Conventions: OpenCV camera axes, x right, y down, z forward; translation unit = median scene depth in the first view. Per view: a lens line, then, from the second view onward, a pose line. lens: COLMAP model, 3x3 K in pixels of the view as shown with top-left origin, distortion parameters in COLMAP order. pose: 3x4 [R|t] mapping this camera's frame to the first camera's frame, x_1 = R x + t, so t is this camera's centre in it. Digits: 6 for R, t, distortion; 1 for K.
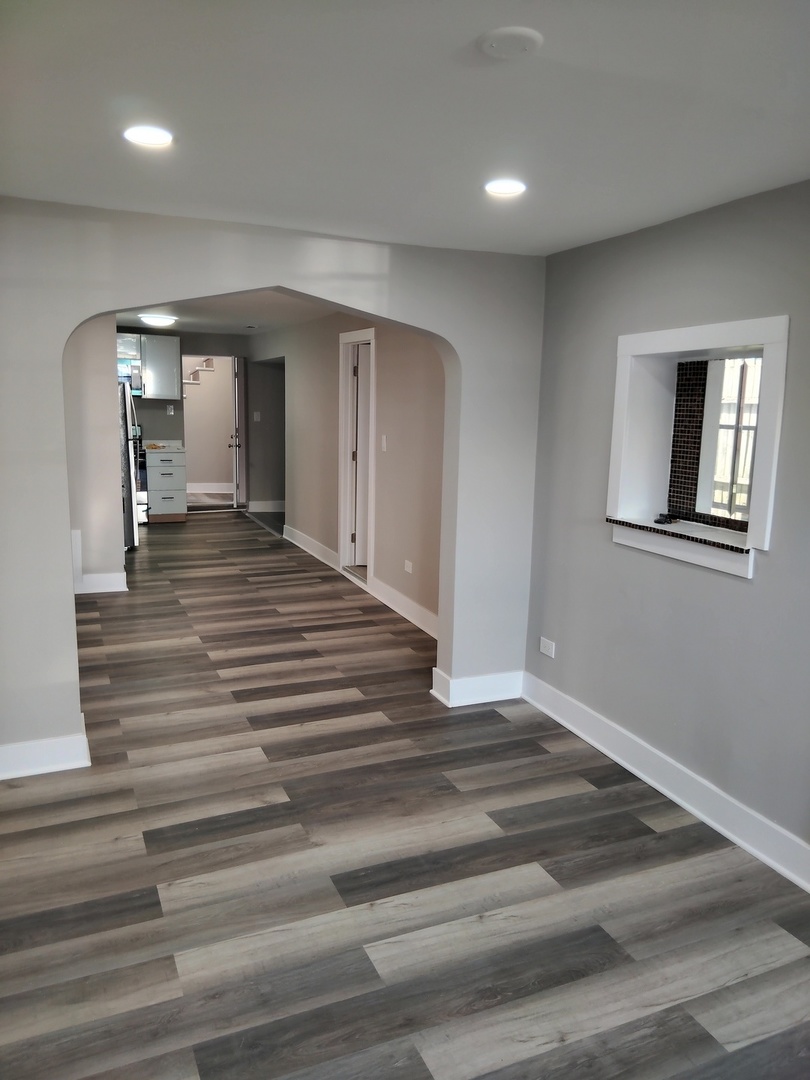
lens RADIAL K [[774.4, 0, 405.0], [0, 774.4, 540.0], [0, 0, 1]] dist [-0.002187, 0.000564]
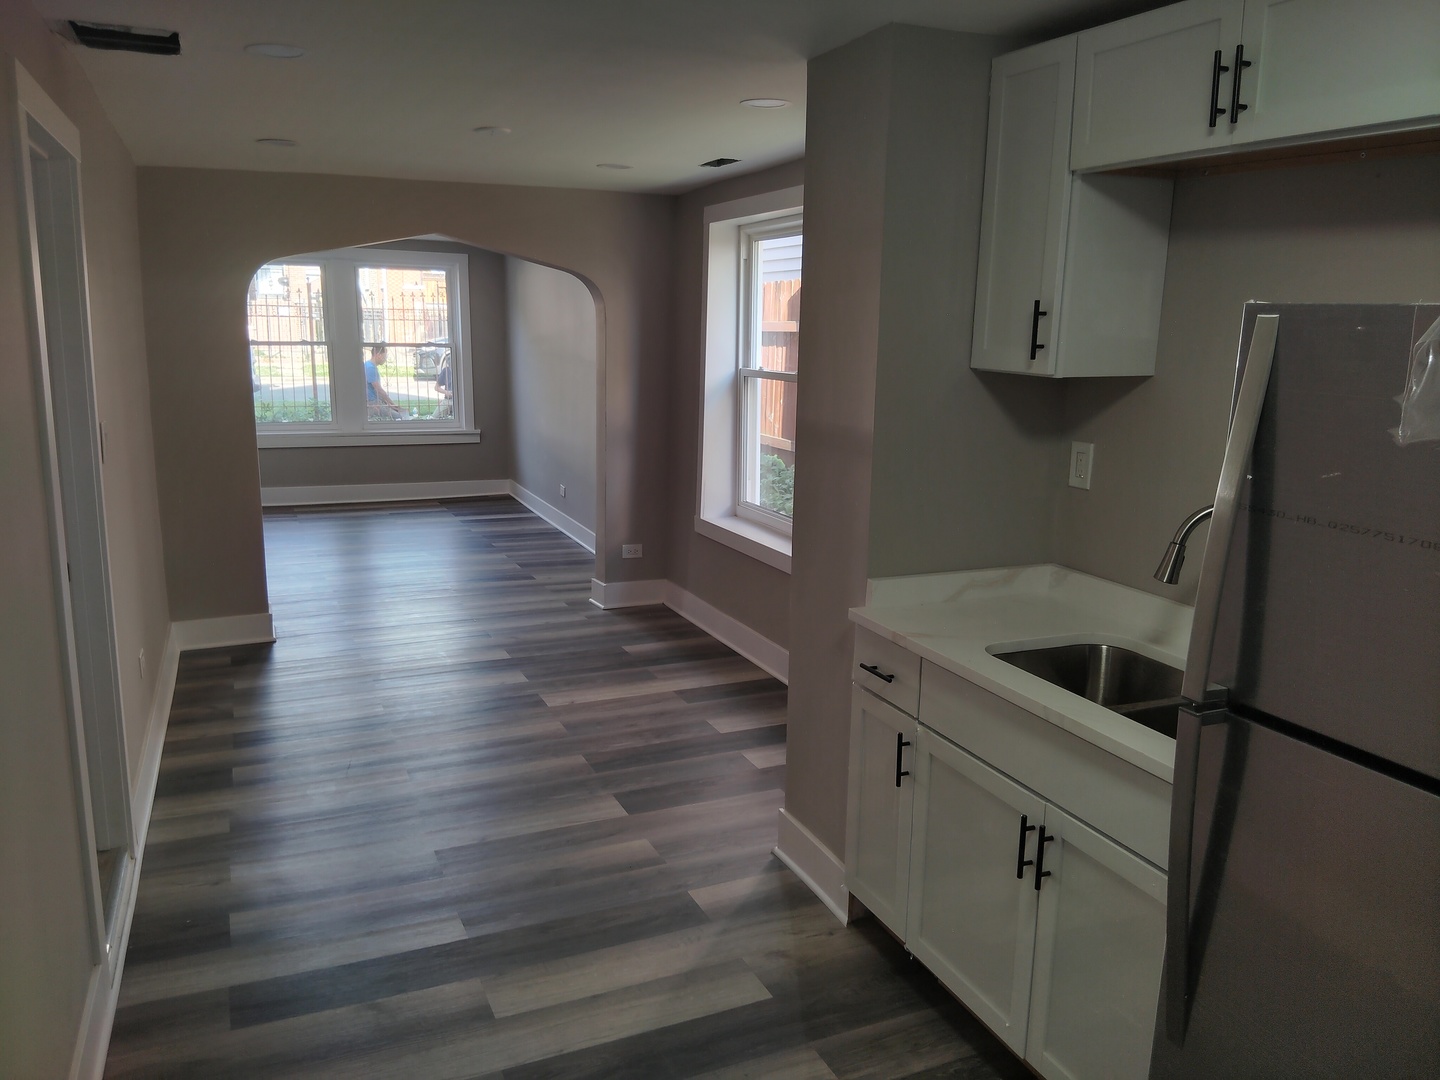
lens RADIAL K [[1083.6, 0, 720.0], [0, 1083.6, 540.0], [0, 0, 1]] dist [-0.006521, -0.006399]
pose [[-0.999012, -0.040812, -0.017567, -0.376465], [-0.044410, 0.929787, 0.365408, -0.336202], [0.001420, 0.365827, -0.930682, 1.738434]]
